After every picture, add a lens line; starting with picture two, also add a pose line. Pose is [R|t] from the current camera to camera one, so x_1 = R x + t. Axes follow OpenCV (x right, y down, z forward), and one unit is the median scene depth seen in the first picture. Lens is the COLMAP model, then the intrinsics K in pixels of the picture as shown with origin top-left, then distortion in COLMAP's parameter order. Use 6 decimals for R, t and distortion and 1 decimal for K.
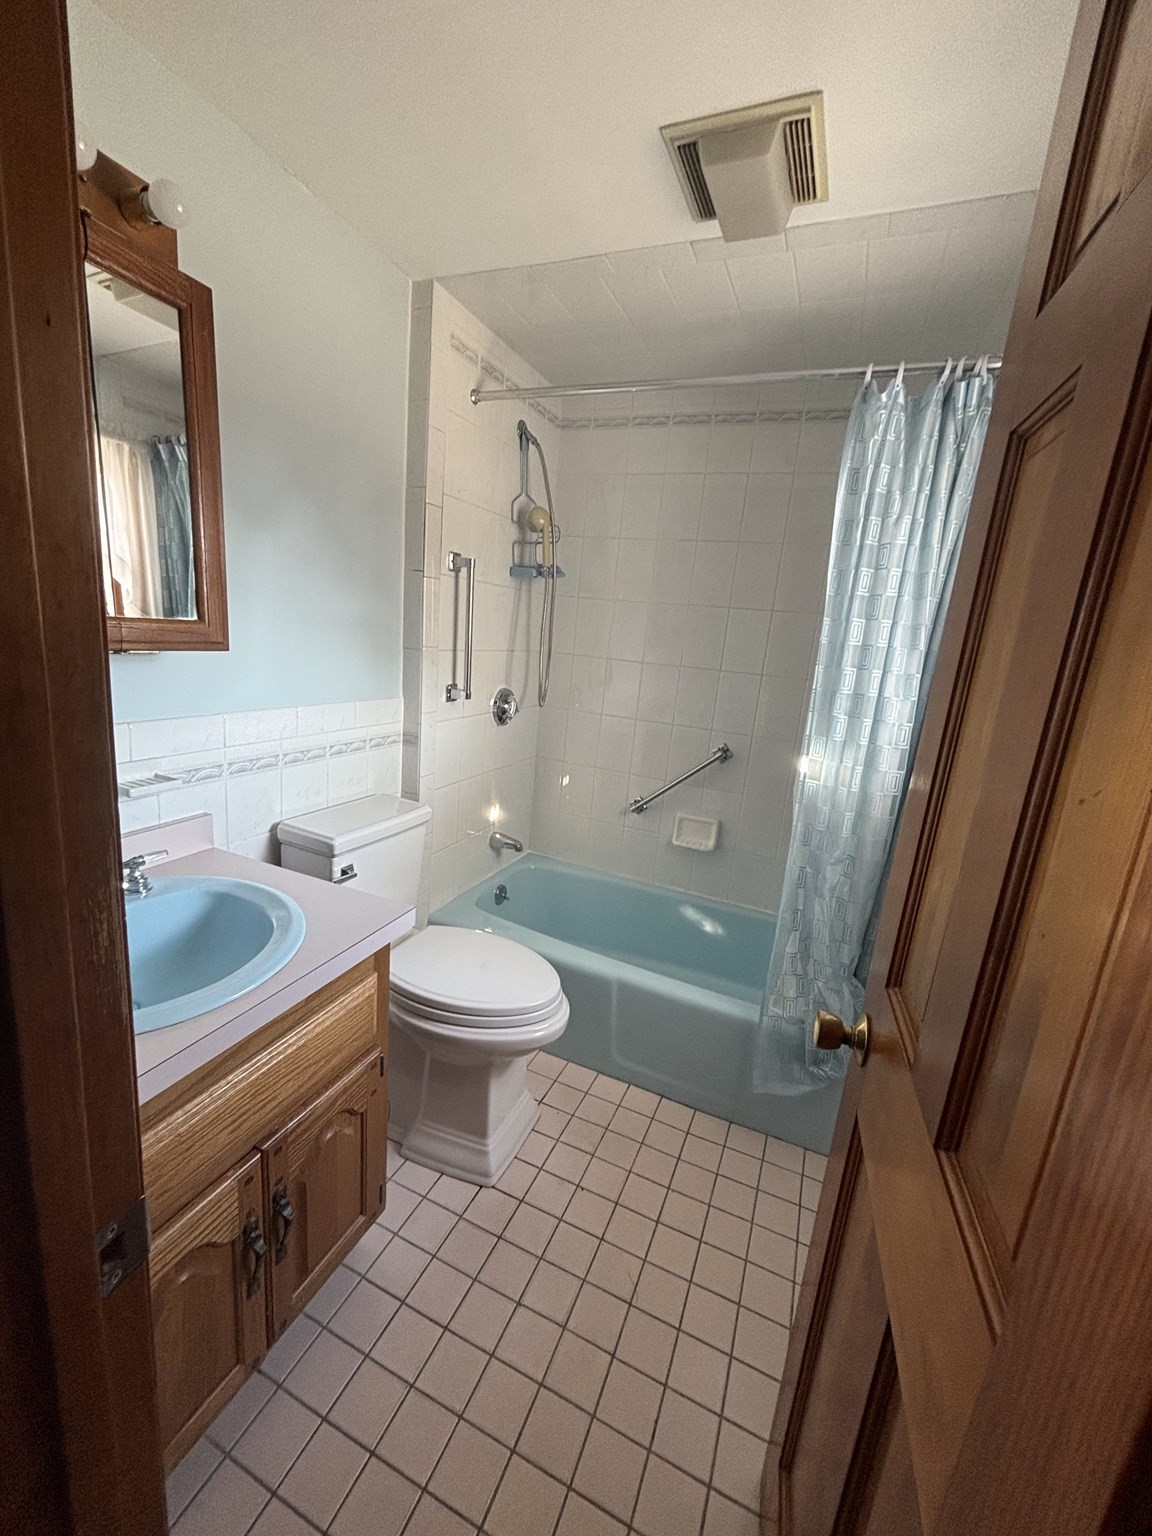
lens RADIAL K [[617.8, 0, 579.4], [0, 617.8, 770.1], [0, 0, 1]] dist [0.008754, -0.000394]
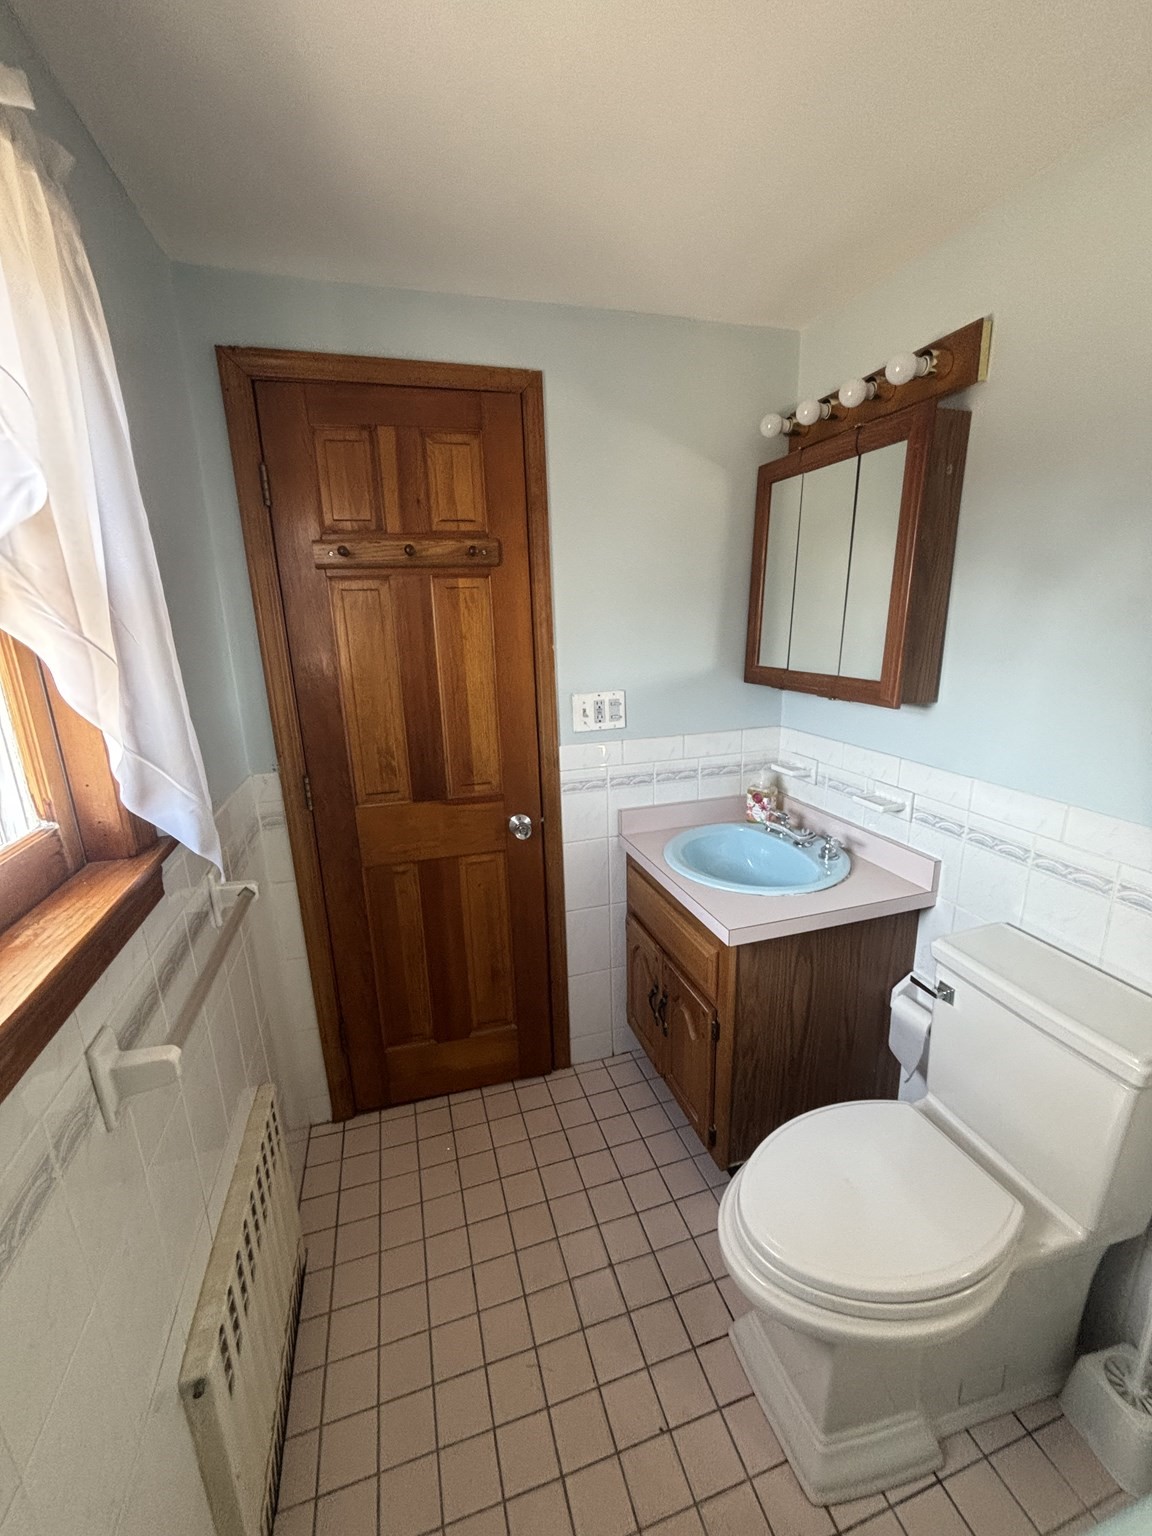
lens RADIAL K [[617.8, 0, 578.8], [0, 617.8, 772.7], [0, 0, 1]] dist [0.008754, -0.000394]
pose [[-0.760629, 0.097308, -0.641852, 0.522329], [-0.188011, 0.913312, 0.361265, -0.324640], [0.621365, 0.395464, -0.676397, 1.218885]]
